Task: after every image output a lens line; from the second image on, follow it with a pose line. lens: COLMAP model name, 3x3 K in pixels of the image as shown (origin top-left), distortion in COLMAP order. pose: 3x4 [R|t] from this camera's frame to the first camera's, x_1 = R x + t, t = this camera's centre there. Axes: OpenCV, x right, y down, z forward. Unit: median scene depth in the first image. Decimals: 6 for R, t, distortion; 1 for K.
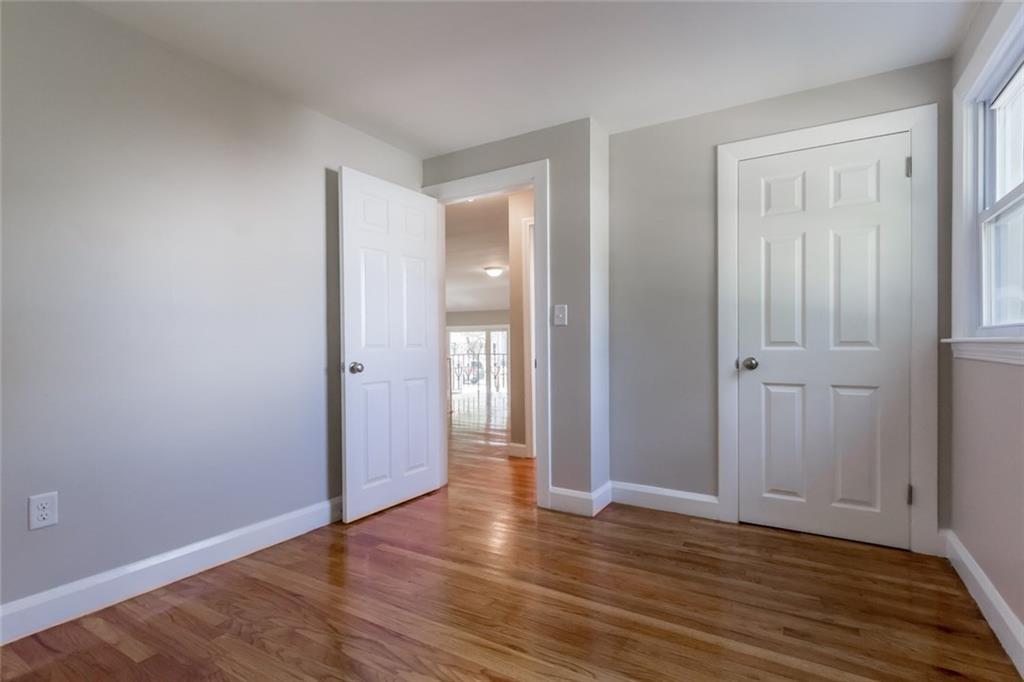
lens RADIAL K [[487.0, 0, 512.0], [0, 487.0, 341.0], [0, 0, 1]] dist [-0.000637, -0.000449]
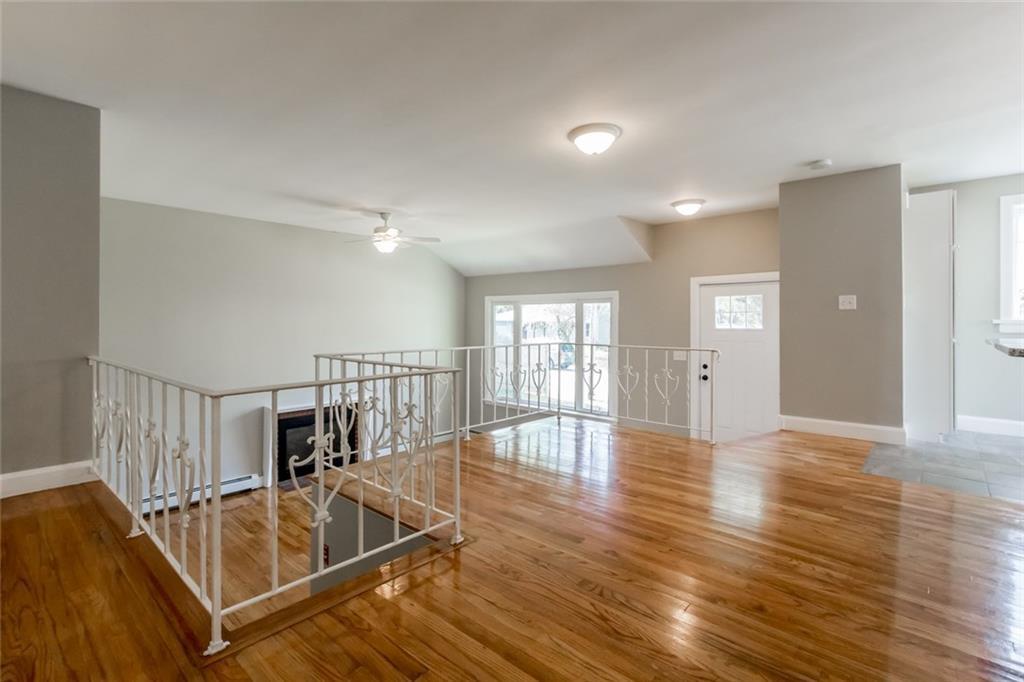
lens RADIAL K [[487.0, 0, 512.0], [0, 487.0, 341.0], [0, 0, 1]] dist [-0.000637, -0.000449]
pose [[0.982351, 0.010407, -0.186758, -0.018447], [-0.002386, 0.999067, 0.043123, 0.001427], [0.187033, -0.041916, 0.981459, 0.407680]]
